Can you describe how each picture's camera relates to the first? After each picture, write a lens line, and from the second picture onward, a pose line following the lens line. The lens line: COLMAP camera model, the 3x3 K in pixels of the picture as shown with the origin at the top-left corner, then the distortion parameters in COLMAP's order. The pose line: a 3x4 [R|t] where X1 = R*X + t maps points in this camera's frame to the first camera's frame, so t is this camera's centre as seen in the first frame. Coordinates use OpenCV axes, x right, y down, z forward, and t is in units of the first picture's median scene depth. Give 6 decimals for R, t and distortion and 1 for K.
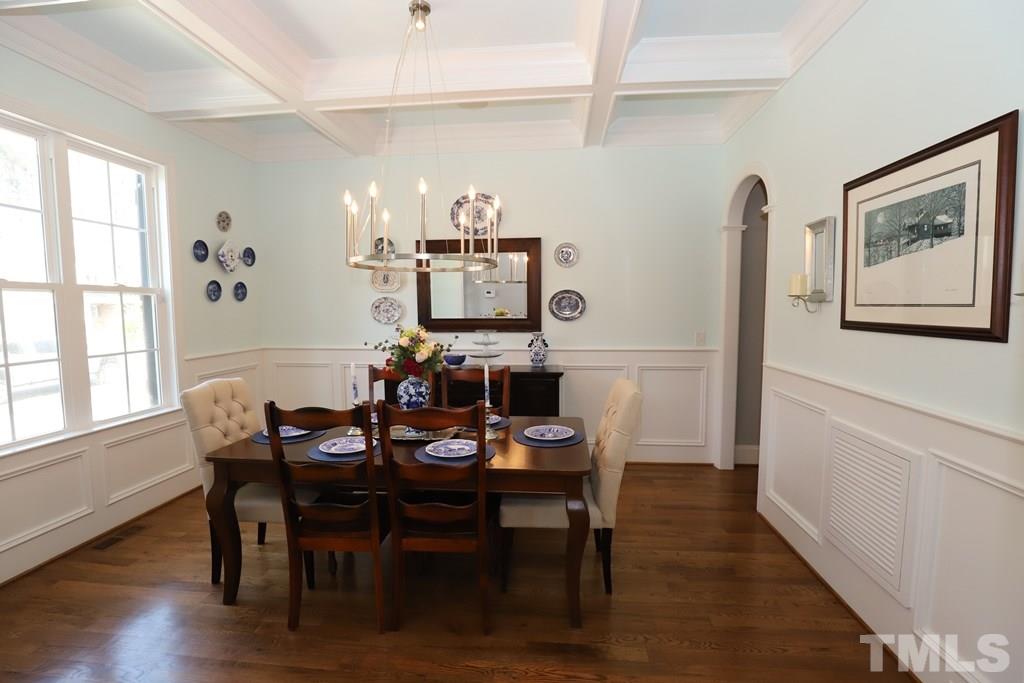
lens RADIAL K [[469.2, 0, 512.0], [0, 469.2, 341.5], [0, 0, 1]] dist [-0.025227, -0.000195]
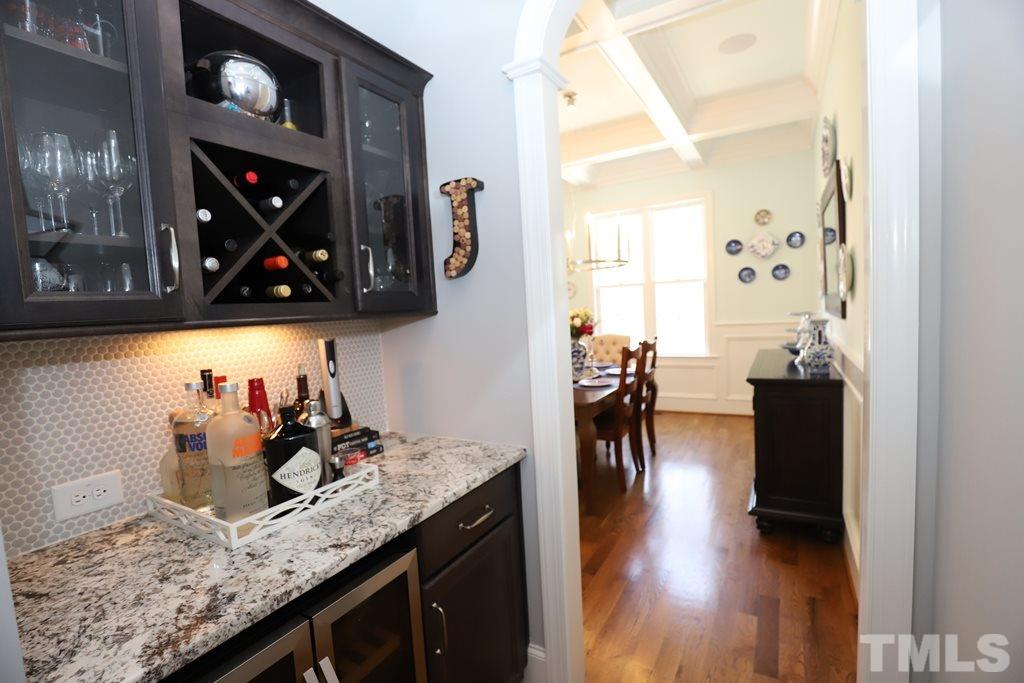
lens RADIAL K [[469.2, 0, 512.0], [0, 469.2, 341.5], [0, 0, 1]] dist [-0.025227, -0.000195]
pose [[-0.410461, 0.096365, -0.906772, 0.842698], [-0.006462, 0.994068, 0.108567, -0.060482], [0.911855, 0.050422, -0.407404, 0.936423]]
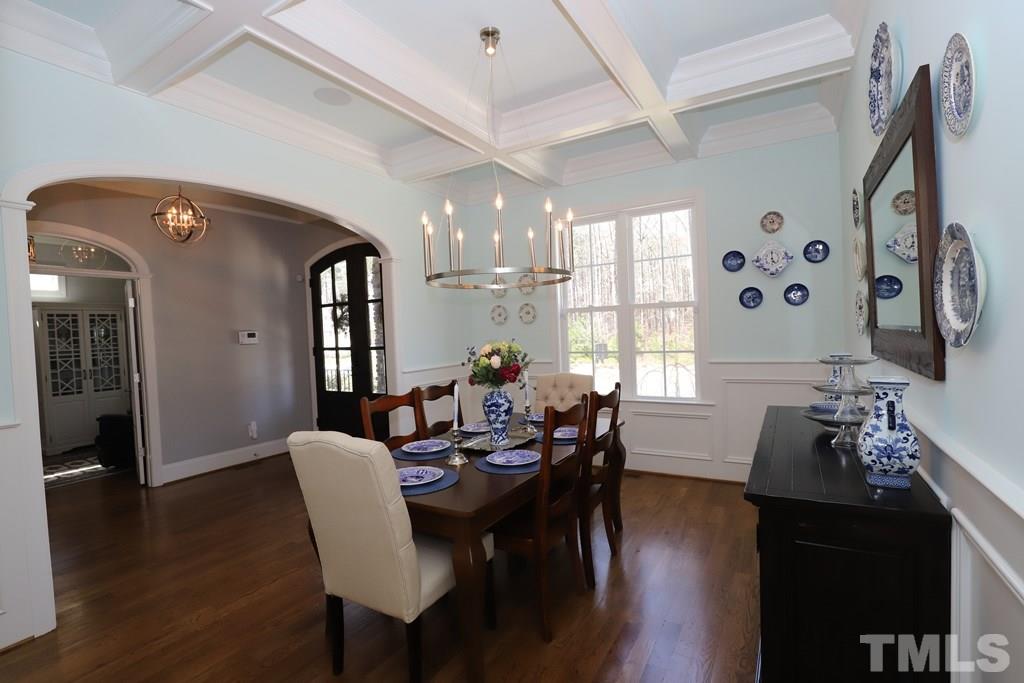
lens RADIAL K [[473.6, 0, 512.0], [0, 473.6, 341.5], [0, 0, 1]] dist [-0.019909, 0.000021]
pose [[-0.417829, 0.045423, -0.907389, 0.491599], [-0.025111, 0.997790, 0.061512, -0.064390], [0.908179, 0.048487, -0.415765, 0.955260]]
